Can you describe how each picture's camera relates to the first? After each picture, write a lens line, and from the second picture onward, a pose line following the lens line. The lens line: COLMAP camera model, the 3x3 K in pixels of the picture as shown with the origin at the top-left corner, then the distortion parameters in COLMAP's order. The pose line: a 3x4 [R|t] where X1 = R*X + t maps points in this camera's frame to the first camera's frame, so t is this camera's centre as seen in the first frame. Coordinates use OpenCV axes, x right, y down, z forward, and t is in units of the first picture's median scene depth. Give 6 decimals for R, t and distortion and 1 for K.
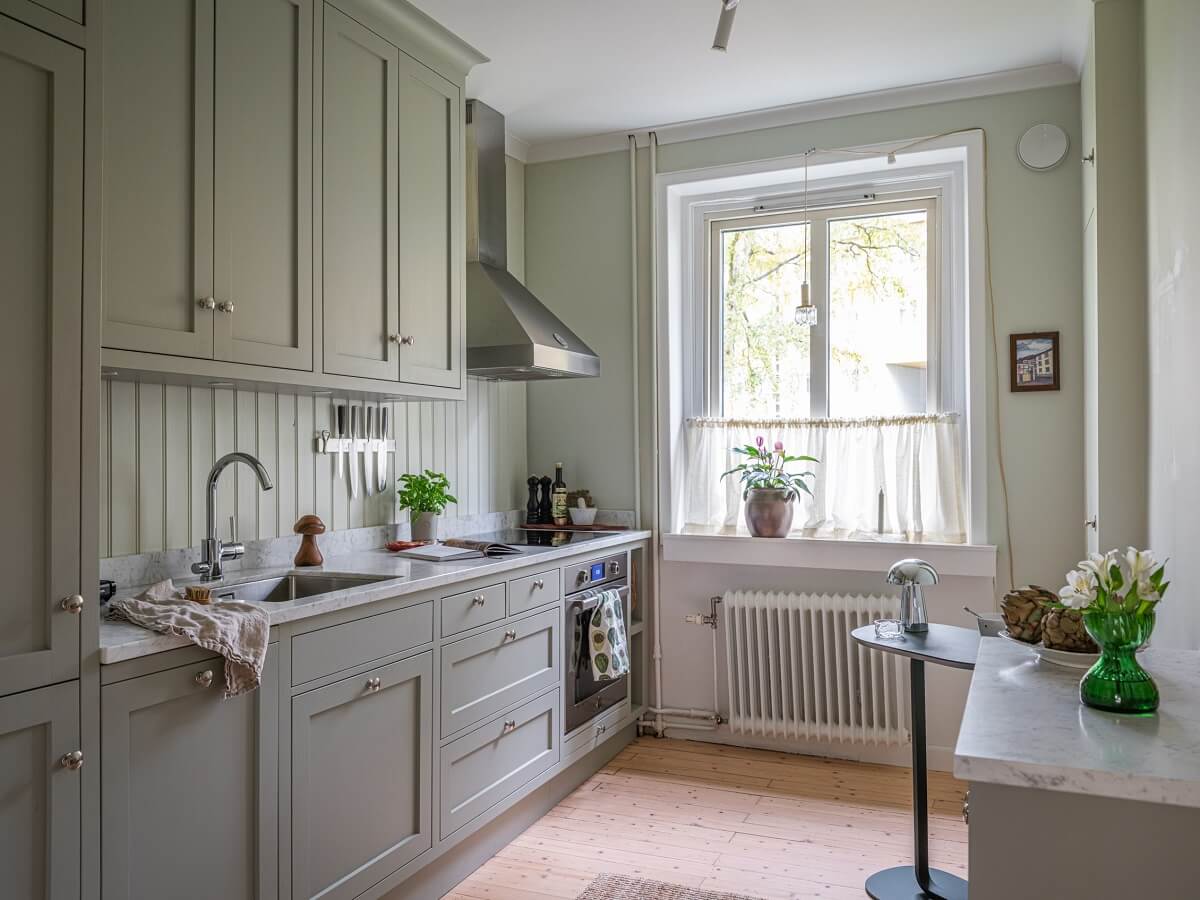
lens RADIAL K [[975.1, 0, 598.3], [0, 975.1, 447.0], [0, 0, 1]] dist [0.093163, -0.216359]
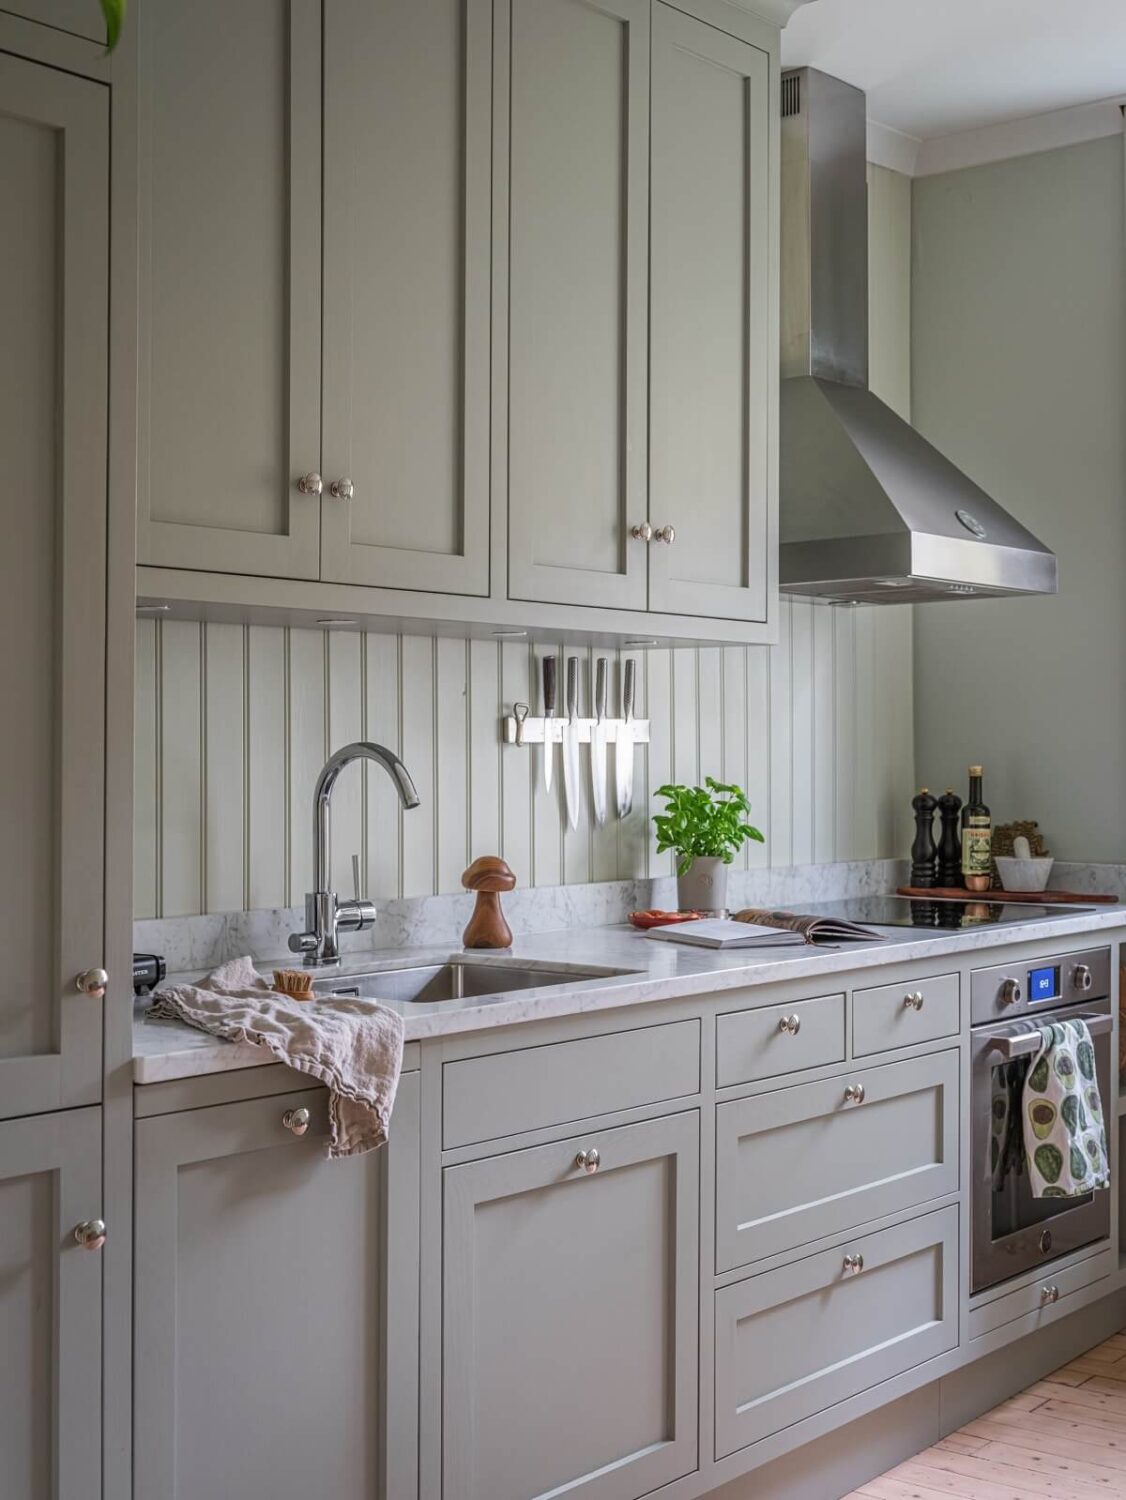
lens RADIAL K [[2022.9, 0, 537.1], [0, 2022.9, 749.1], [0, 0, 1]] dist [-0.059742, 0.230963]
pose [[0.957694, 0.003336, -0.287770, 0.050550], [-0.001791, 0.999983, 0.005632, 0.002224], [0.287784, -0.004878, 0.957683, -0.069645]]
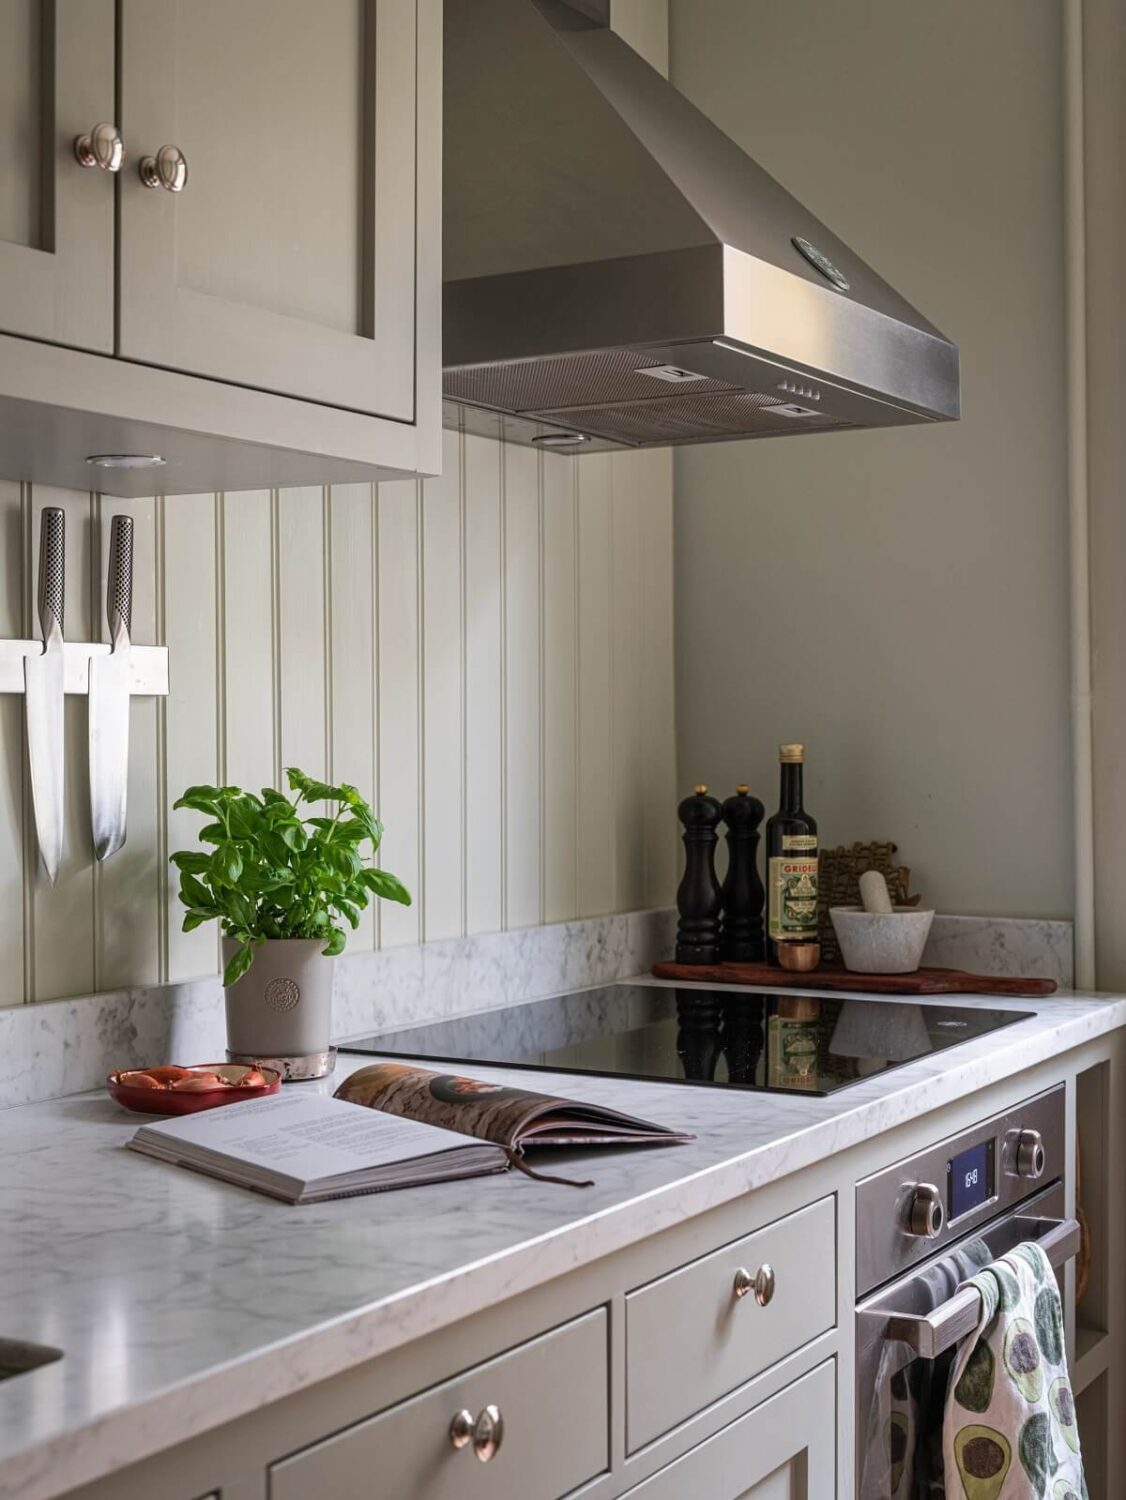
lens RADIAL K [[2022.9, 0, 537.1], [0, 2022.9, 749.1], [0, 0, 1]] dist [-0.059742, 0.230963]
pose [[0.992657, 0.002617, -0.120935, -0.051524], [-0.000942, 0.999903, 0.013906, 0.011278], [0.120960, -0.013689, 0.992563, 0.502027]]
